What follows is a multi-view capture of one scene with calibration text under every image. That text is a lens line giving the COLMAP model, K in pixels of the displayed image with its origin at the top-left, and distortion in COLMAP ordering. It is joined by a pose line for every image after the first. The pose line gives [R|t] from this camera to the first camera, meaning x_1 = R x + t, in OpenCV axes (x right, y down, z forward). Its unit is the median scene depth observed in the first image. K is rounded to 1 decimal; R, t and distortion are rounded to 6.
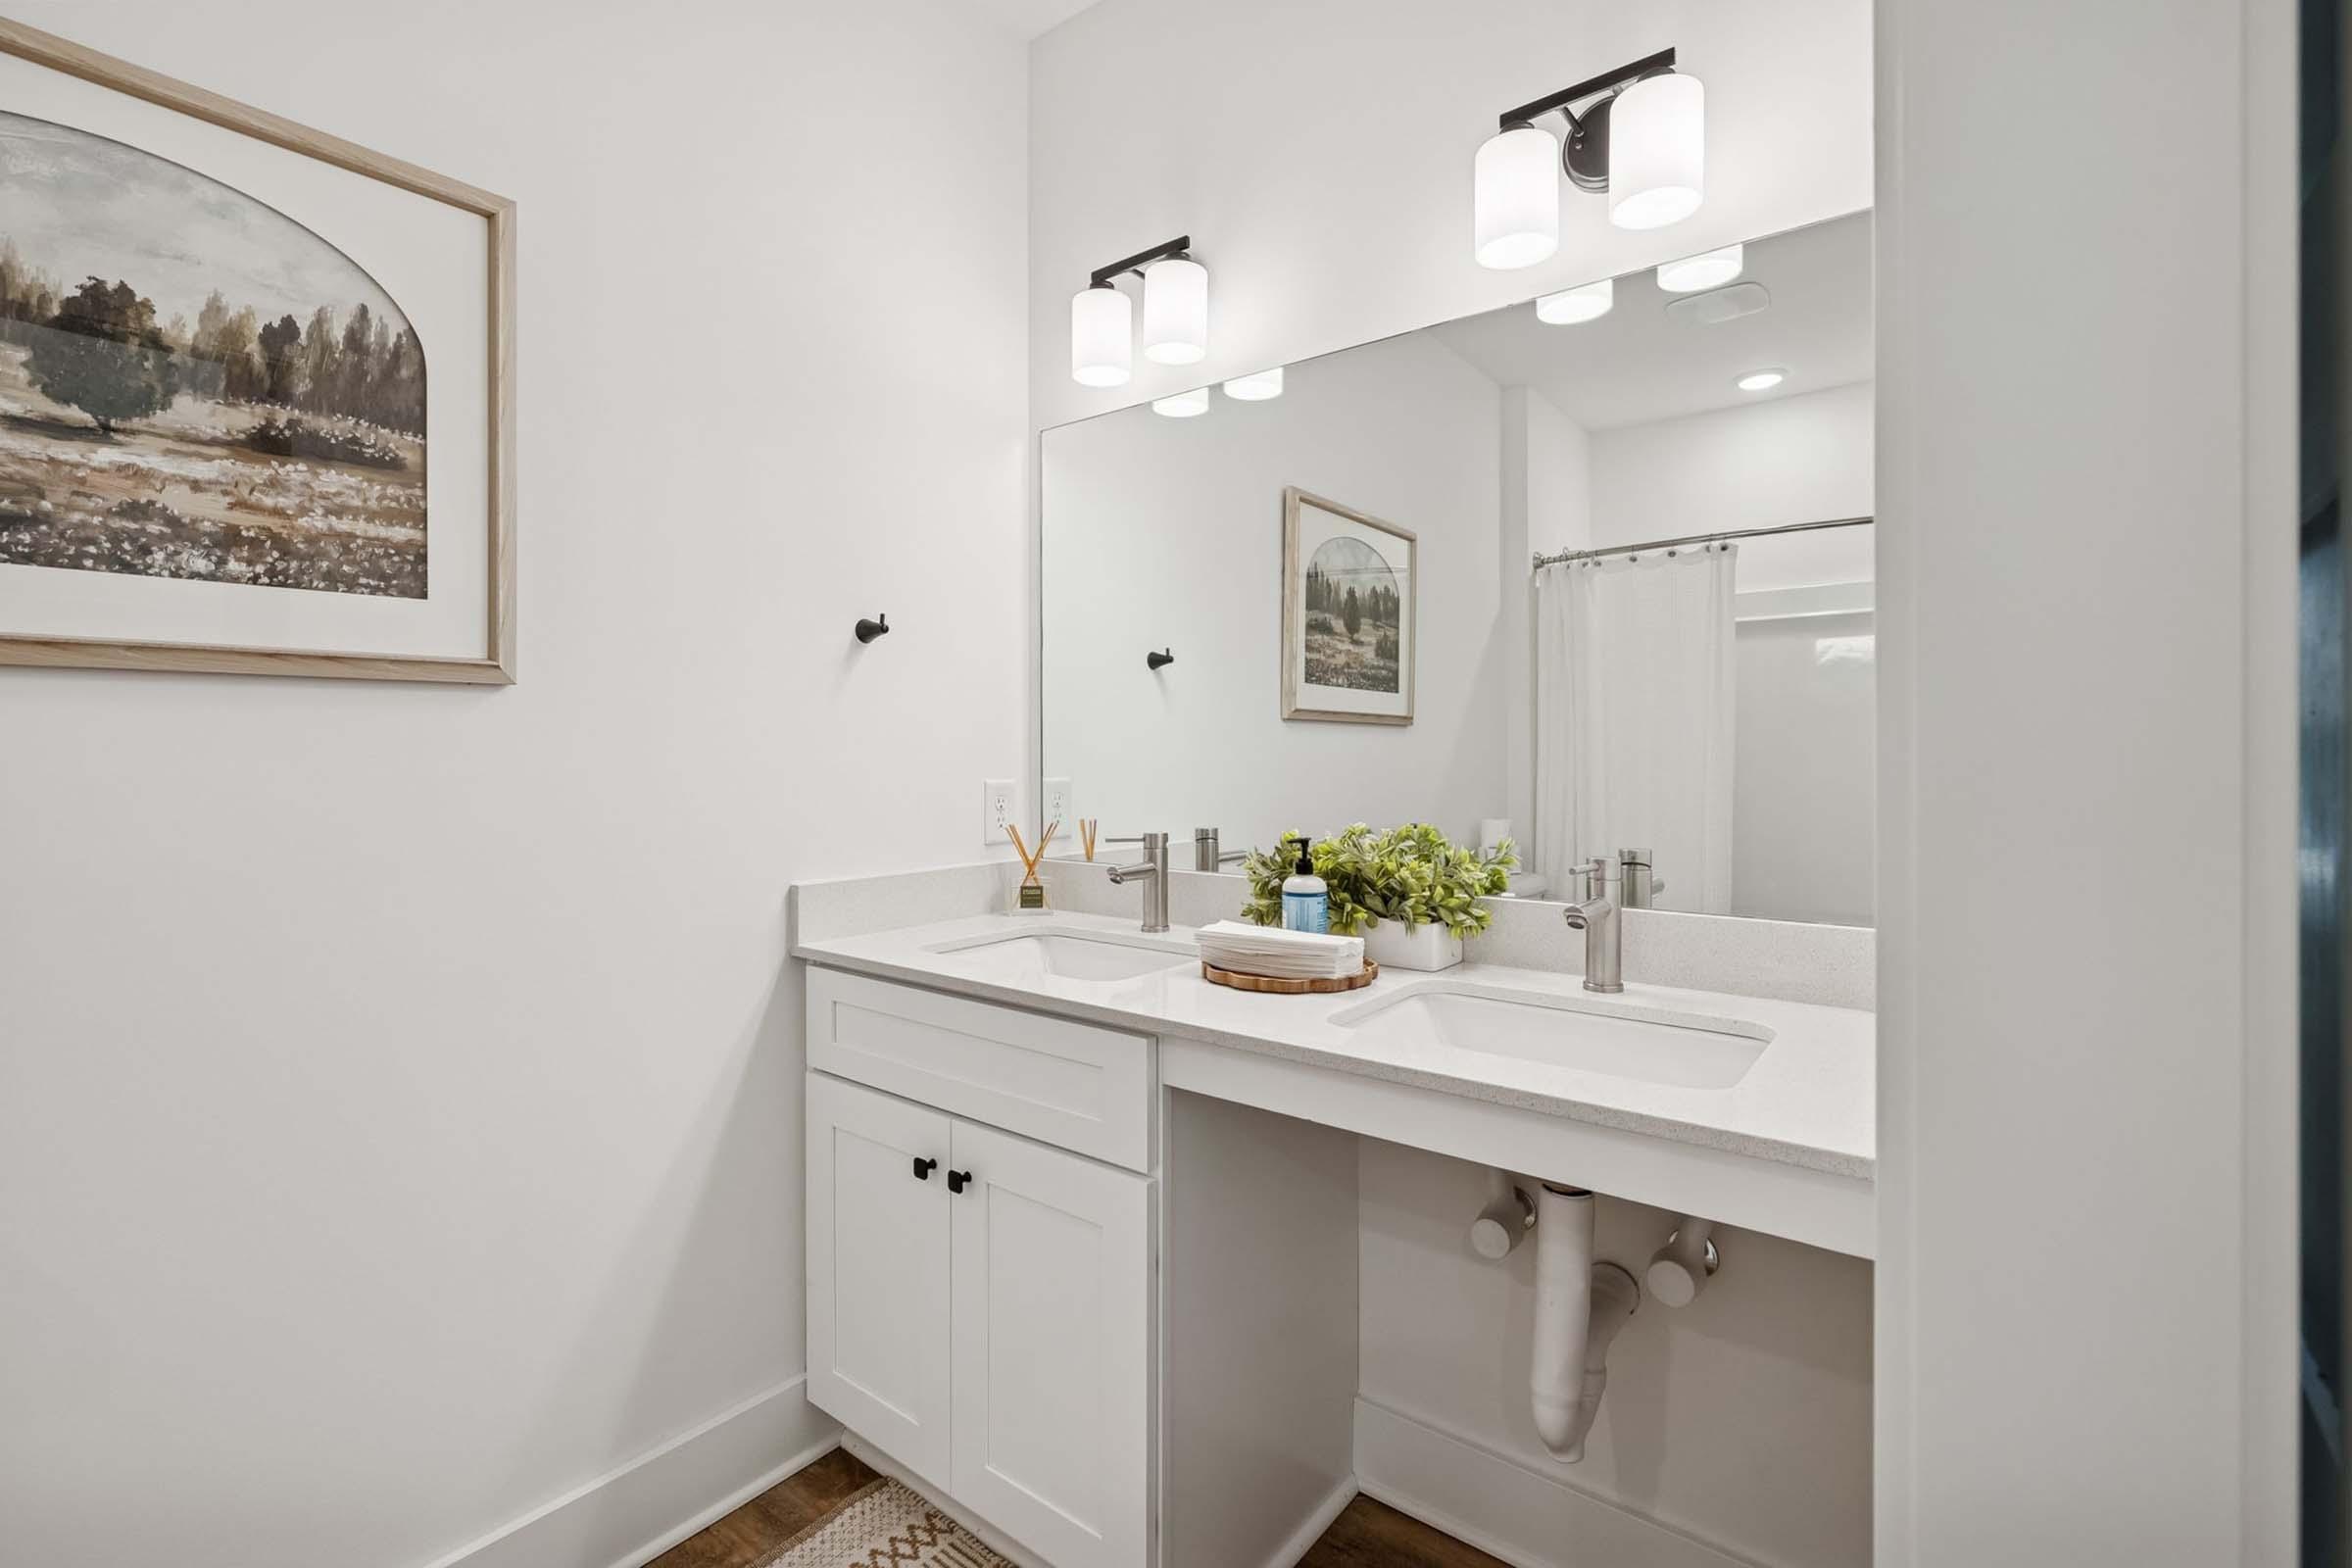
lens RADIAL K [[1067.7, 0, 1136.9], [0, 1067.7, 767.8], [0, 0, 1]] dist [-0.017942, 0.005324]
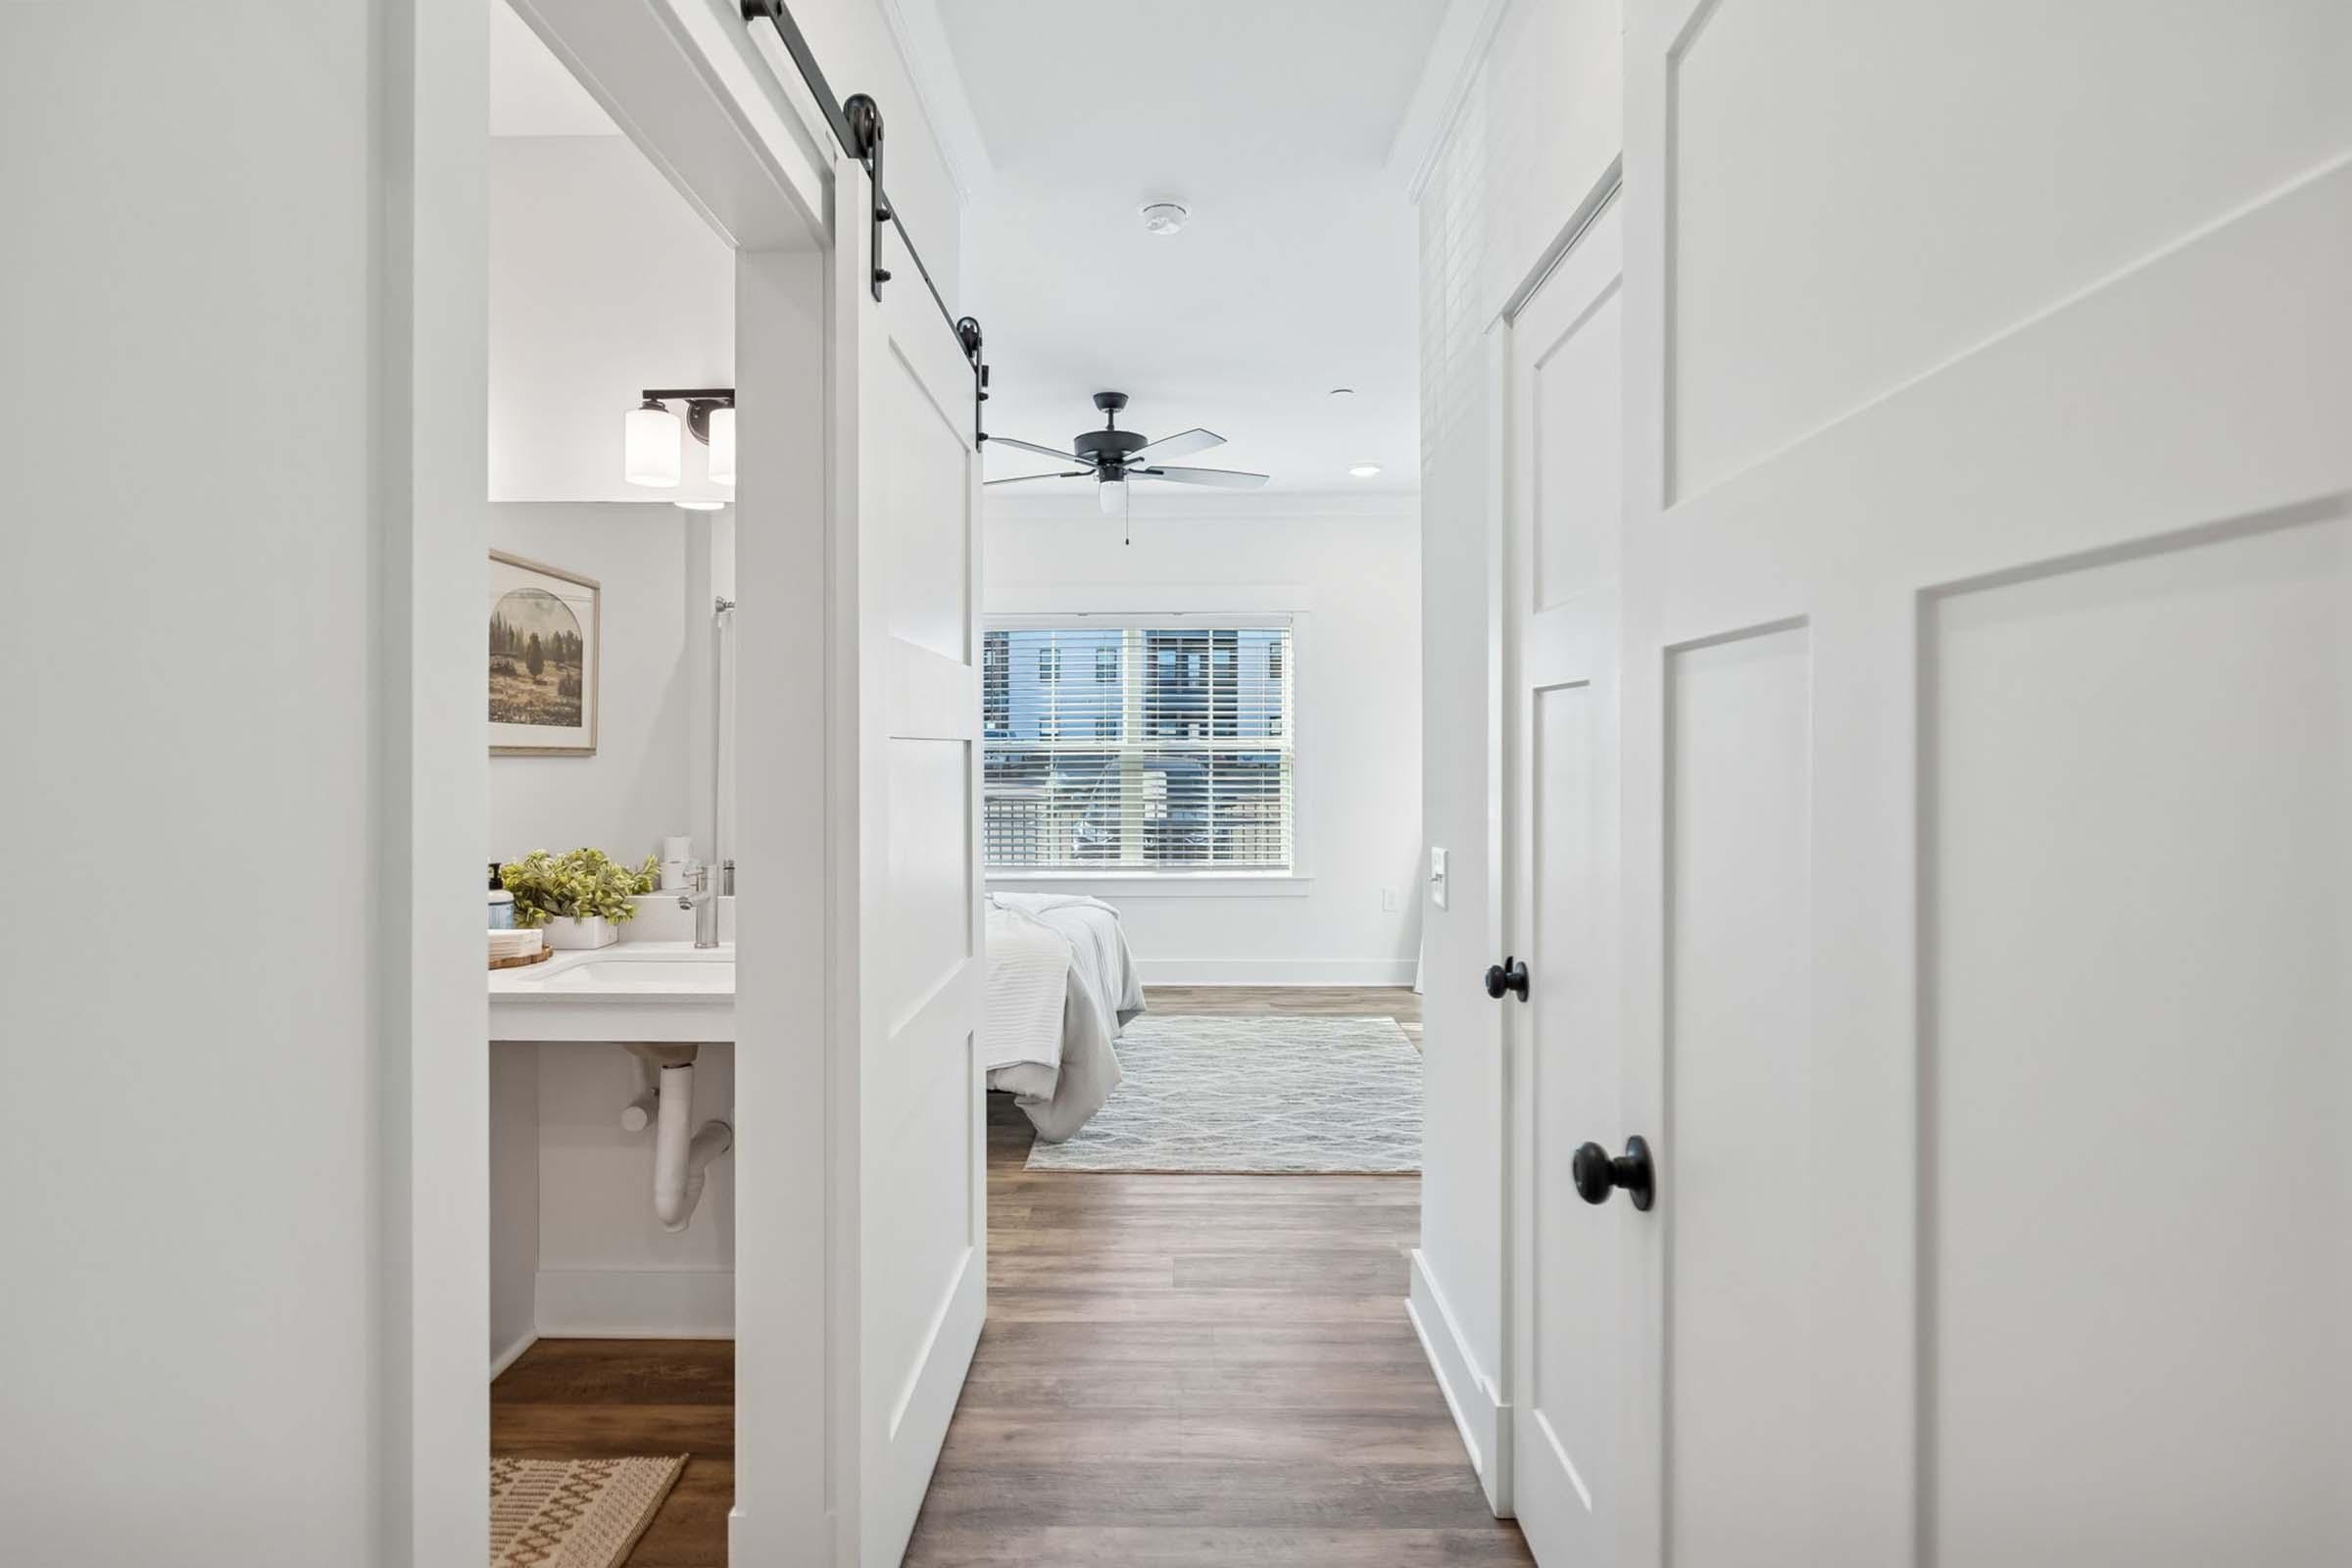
lens RADIAL K [[1198.5, 0, 1183.4], [0, 1198.5, 744.3], [0, 0, 1]] dist [-0.002756, 0.001146]
pose [[0.767866, 0.007695, 0.640565, -0.146799], [0.005715, 0.999806, -0.018861, -0.051702], [-0.640586, 0.018143, 0.767672, -0.730920]]
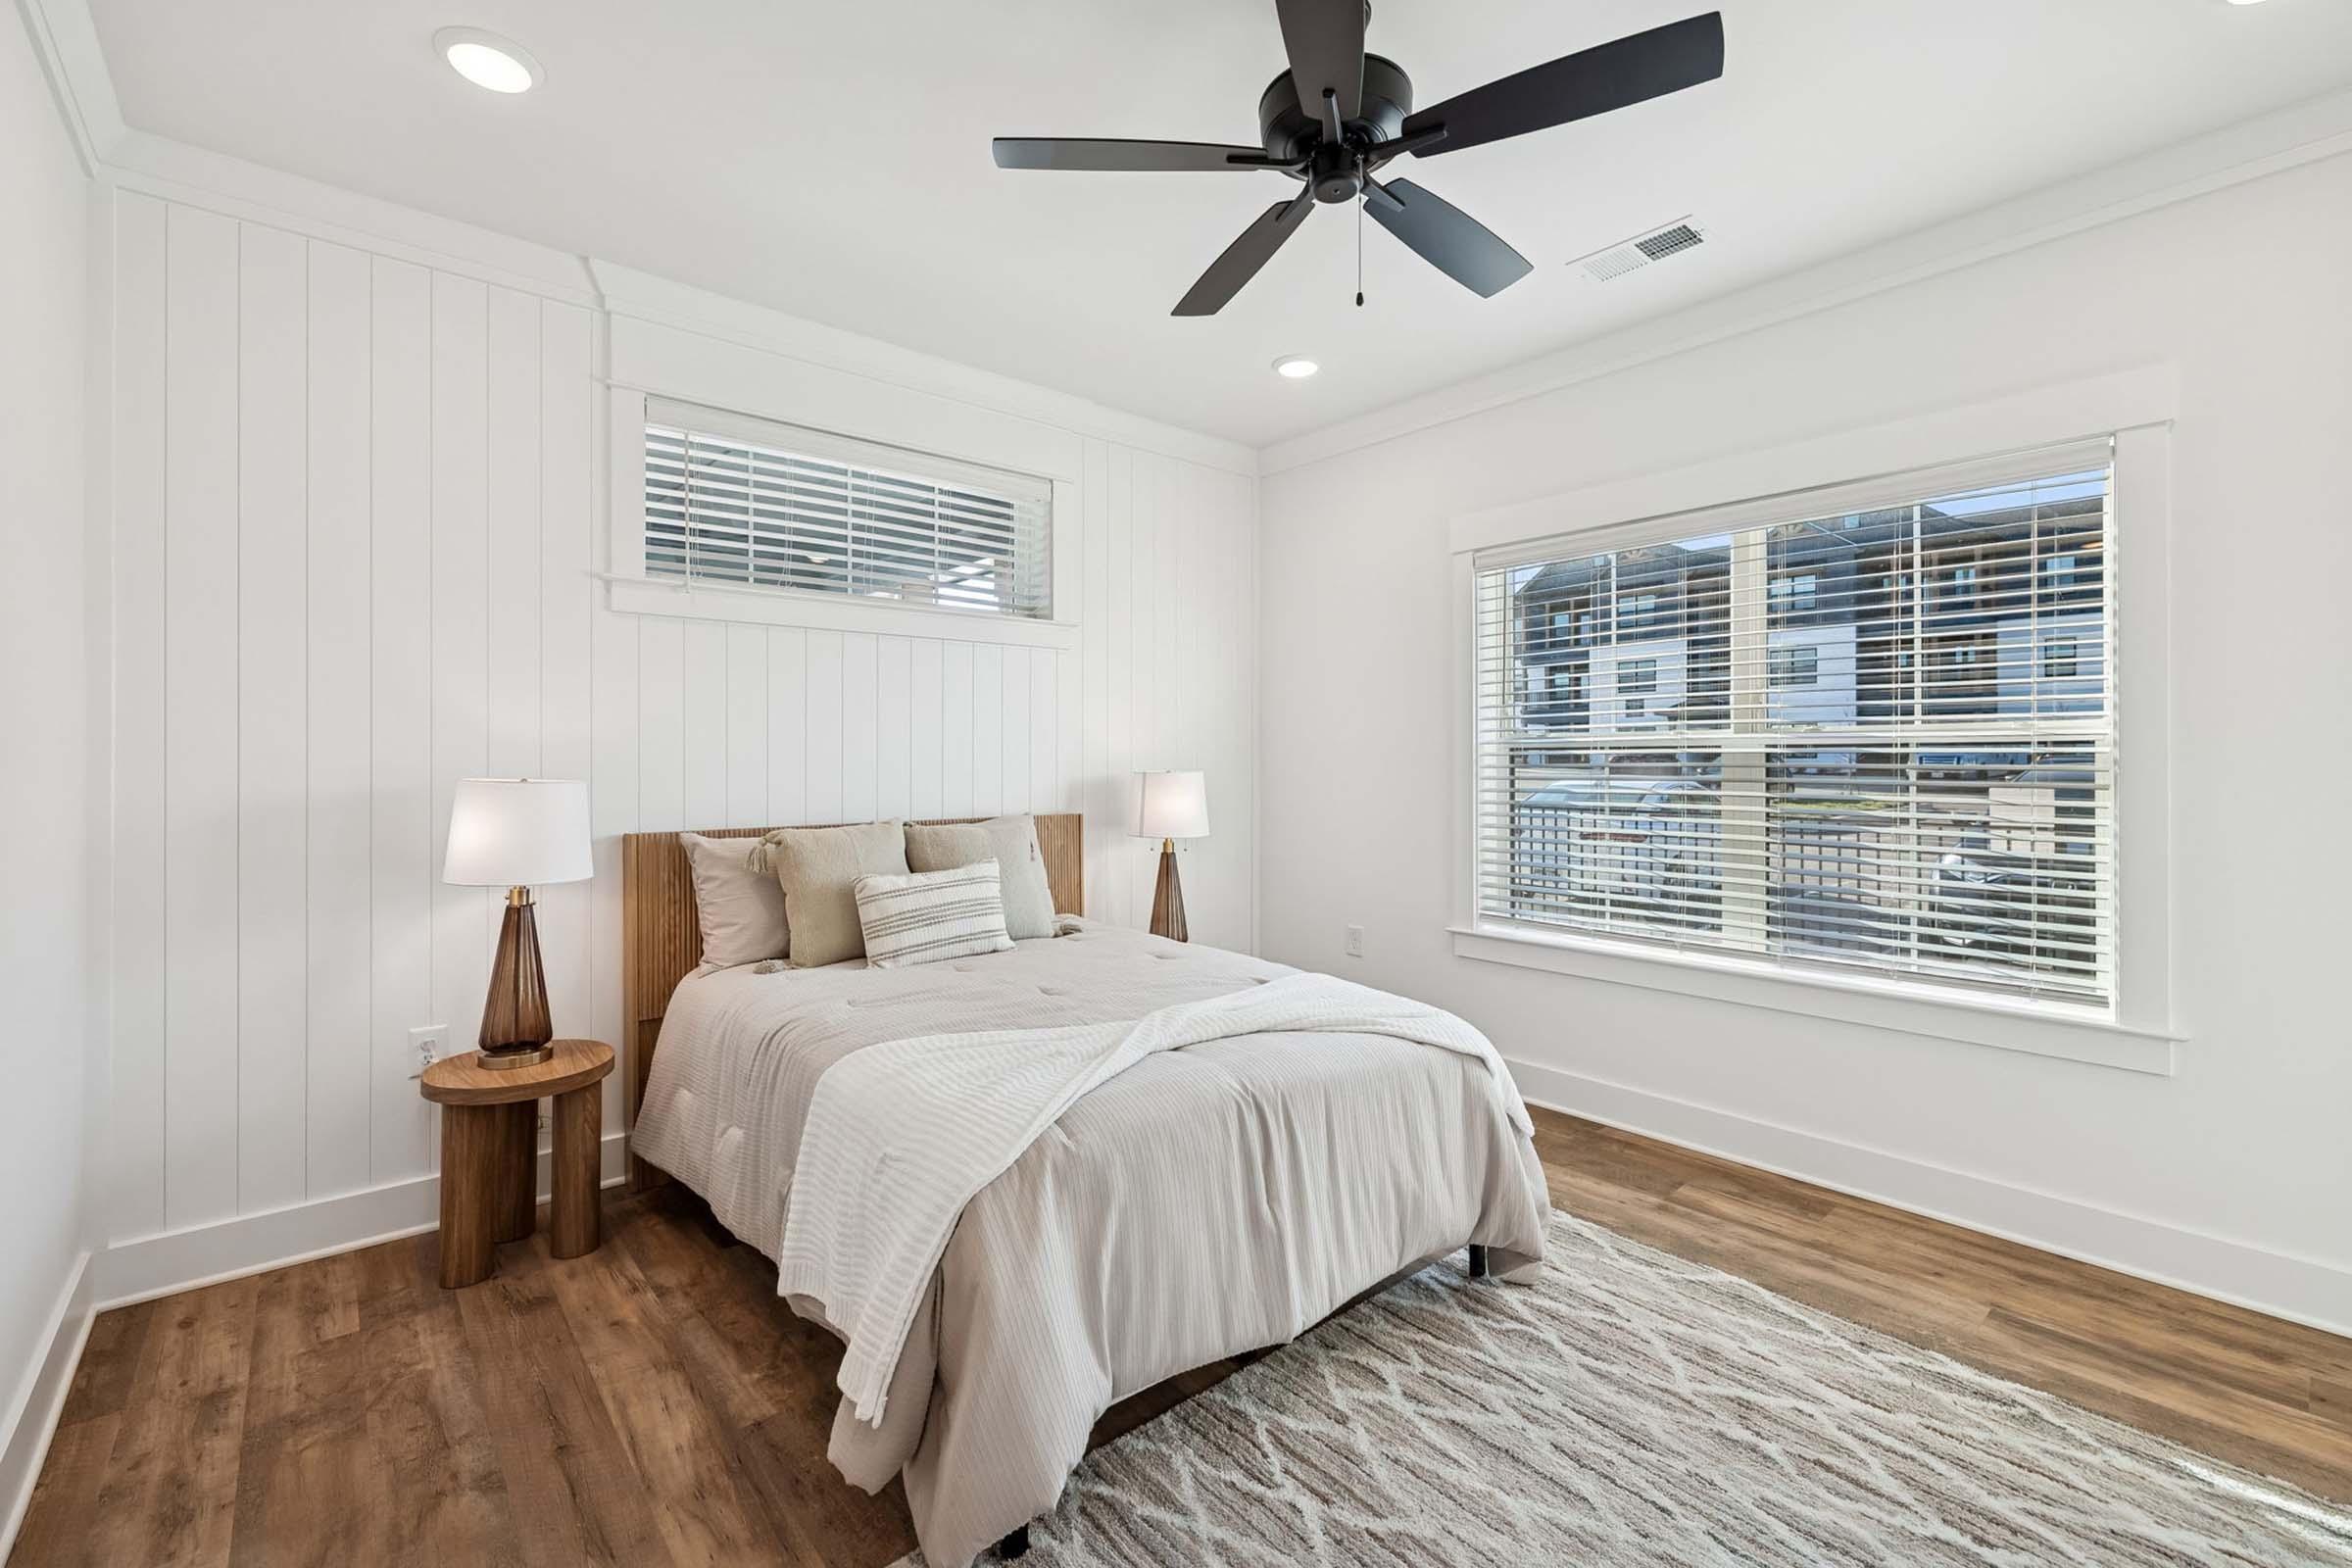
lens RADIAL K [[1002.1, 0, 1182.6], [0, 1002.1, 778.0], [0, 0, 1]] dist [0.001237, -0.000093]
pose [[0.986727, 0.017645, -0.161424, 1.554644], [-0.018097, 0.999835, -0.001332, -0.023732], [0.161374, 0.004236, 0.986884, 0.416321]]
